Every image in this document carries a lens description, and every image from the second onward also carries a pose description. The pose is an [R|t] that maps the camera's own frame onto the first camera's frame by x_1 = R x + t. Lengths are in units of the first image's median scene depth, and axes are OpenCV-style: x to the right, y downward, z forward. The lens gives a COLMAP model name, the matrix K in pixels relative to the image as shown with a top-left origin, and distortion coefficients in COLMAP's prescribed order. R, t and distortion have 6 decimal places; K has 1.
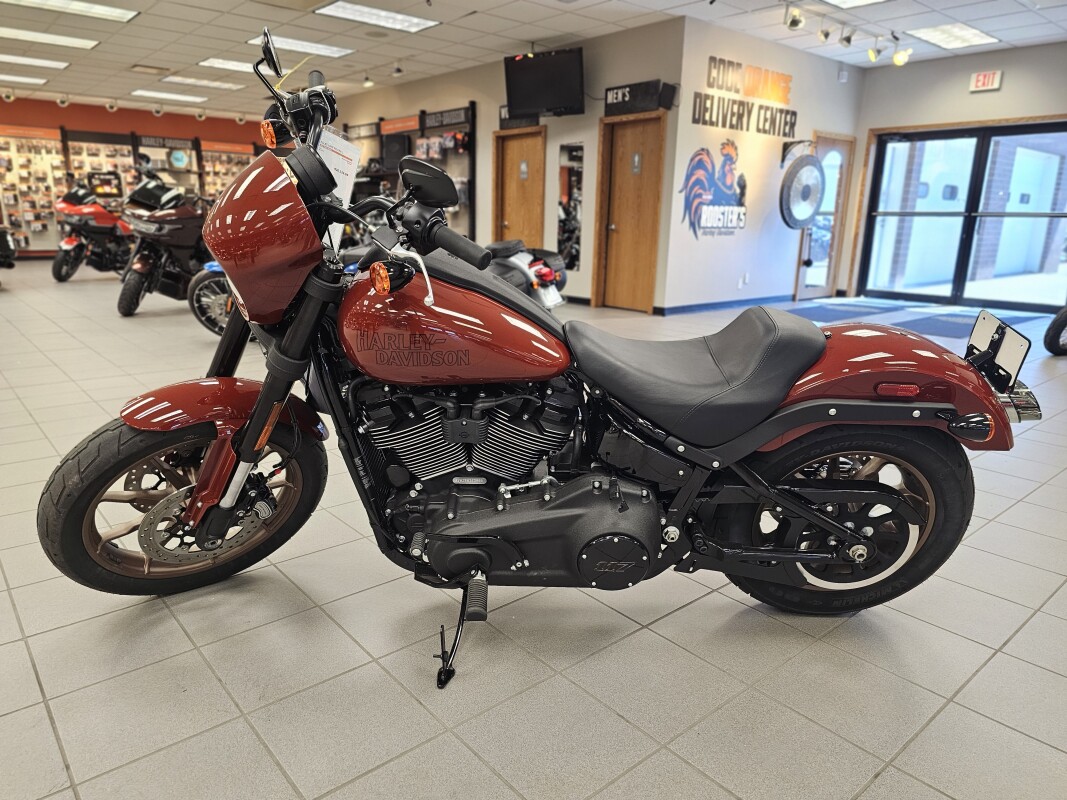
lens RADIAL K [[729.7, 0, 533.5], [0, 729.7, 400.0], [0, 0, 1]] dist [0.052717, -0.042559]
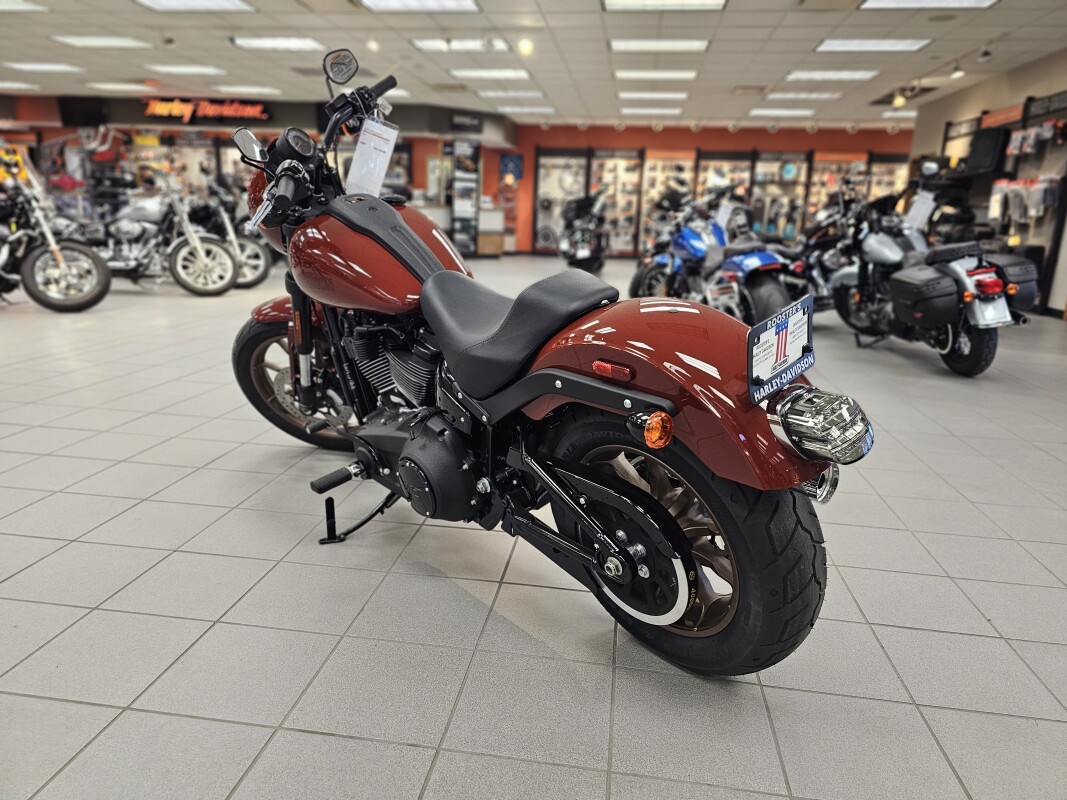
lens RADIAL K [[729.7, 0, 533.5], [0, 729.7, 400.0], [0, 0, 1]] dist [0.052717, -0.042559]
pose [[0.665387, 0.186565, -0.722810, 0.135576], [-0.200021, 0.977419, 0.068153, -0.002589], [0.719202, 0.099229, 0.687678, 0.047790]]
